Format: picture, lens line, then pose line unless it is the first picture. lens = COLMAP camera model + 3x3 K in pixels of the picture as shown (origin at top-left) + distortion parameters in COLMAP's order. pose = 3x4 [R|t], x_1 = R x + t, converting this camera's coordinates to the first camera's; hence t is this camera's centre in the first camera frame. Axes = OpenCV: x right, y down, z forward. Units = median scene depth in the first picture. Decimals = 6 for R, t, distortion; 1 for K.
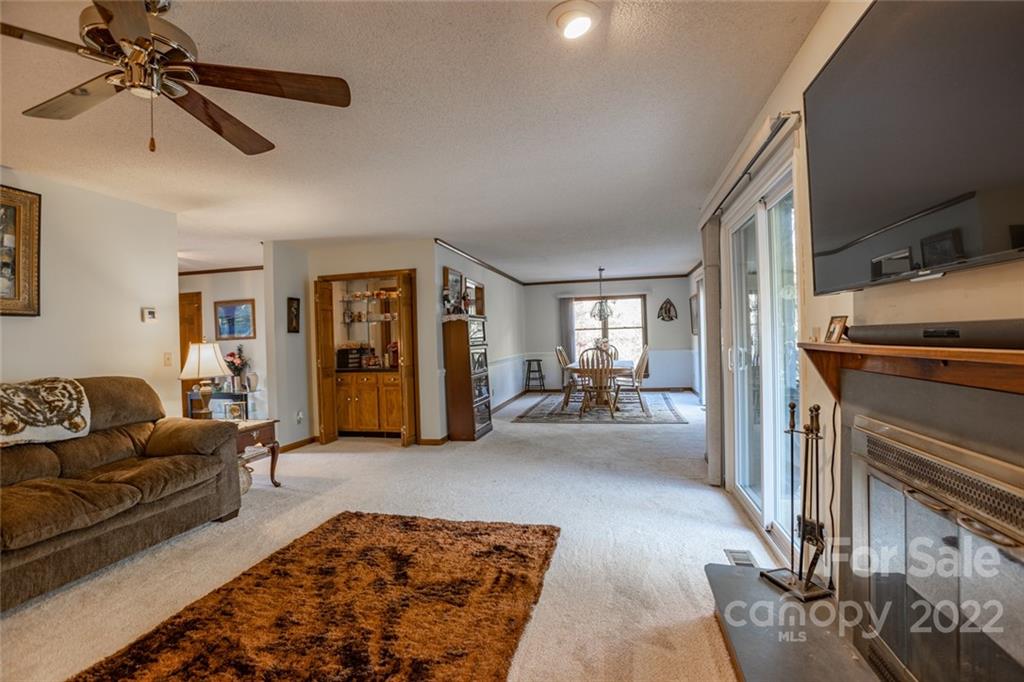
lens RADIAL K [[473.9, 0, 511.5], [0, 473.9, 337.6], [0, 0, 1]] dist [-0.048147, 0.006419]
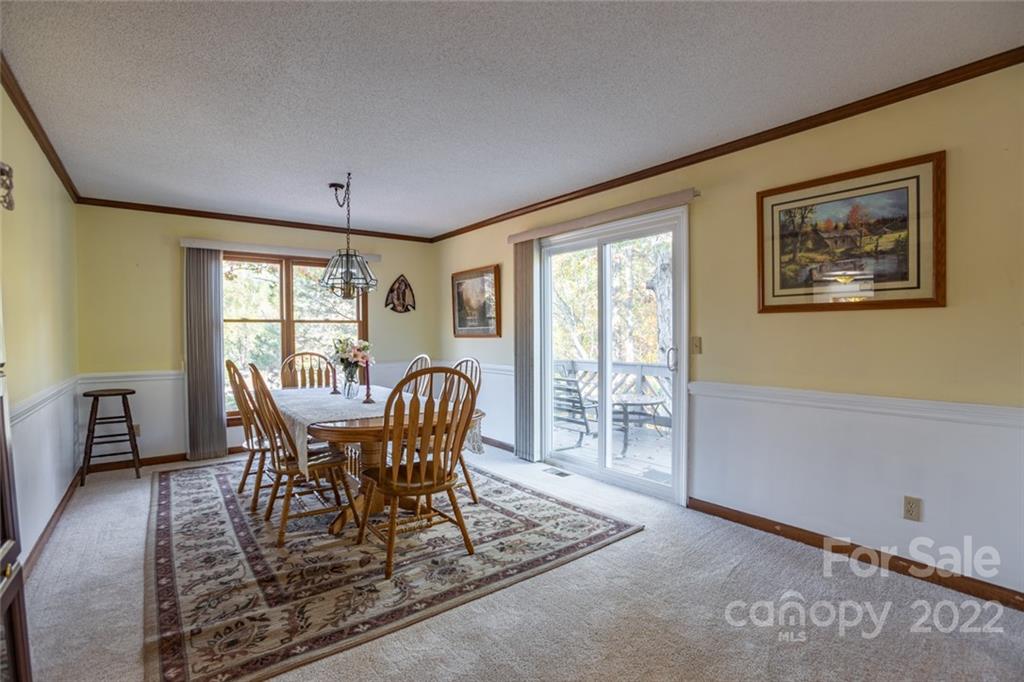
lens RADIAL K [[473.9, 0, 519.9], [0, 473.9, 341.3], [0, 0, 1]] dist [-0.048147, 0.006419]
pose [[0.624065, 0.011018, 0.781295, -0.039148], [-0.007480, 0.999939, -0.008128, 0.005099], [-0.781336, -0.000772, 0.624110, 0.494983]]
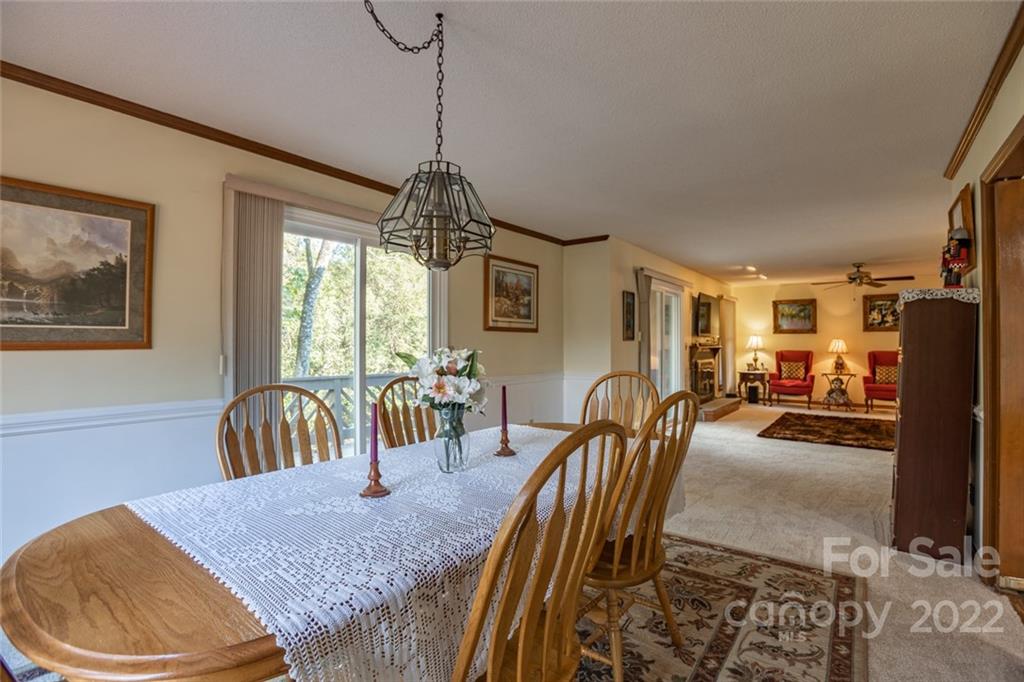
lens RADIAL K [[473.9, 0, 516.1], [0, 473.9, 343.6], [0, 0, 1]] dist [-0.048147, 0.006419]
pose [[-0.912307, 0.025408, 0.408719, 0.060517], [0.026015, 0.999653, -0.004076, -0.000434], [-0.408681, 0.006914, -0.912651, 0.945515]]
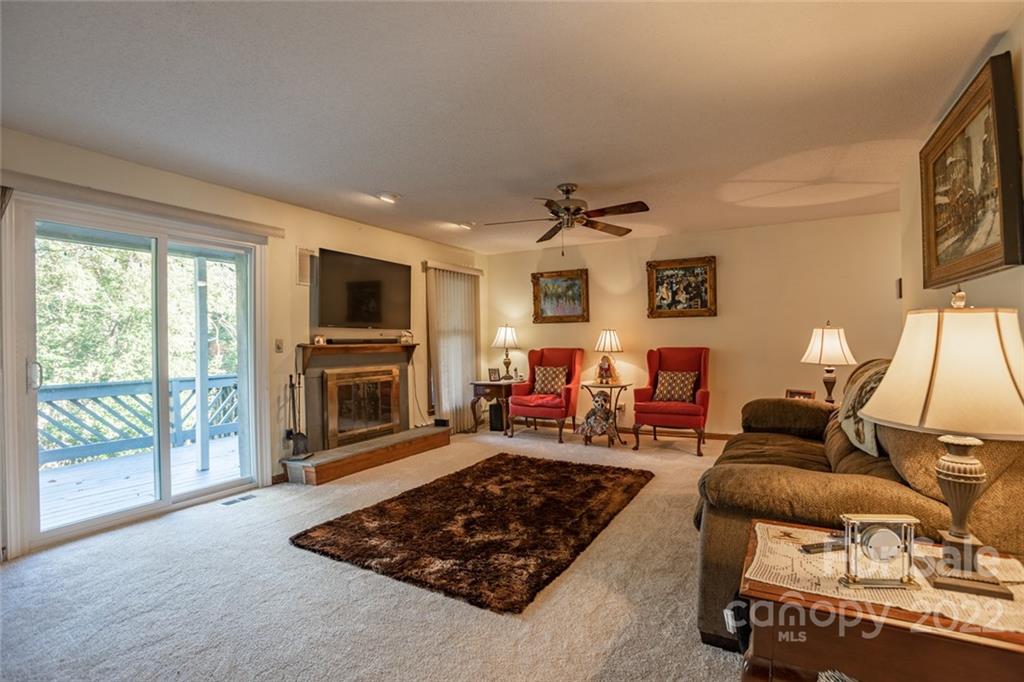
lens RADIAL K [[473.9, 0, 516.1], [0, 473.9, 343.0], [0, 0, 1]] dist [-0.048147, 0.006419]
pose [[-0.959583, 0.032227, 0.279573, 0.000616], [0.032522, 0.999465, -0.003586, 0.003926], [-0.279539, 0.005652, -0.960118, 0.832283]]
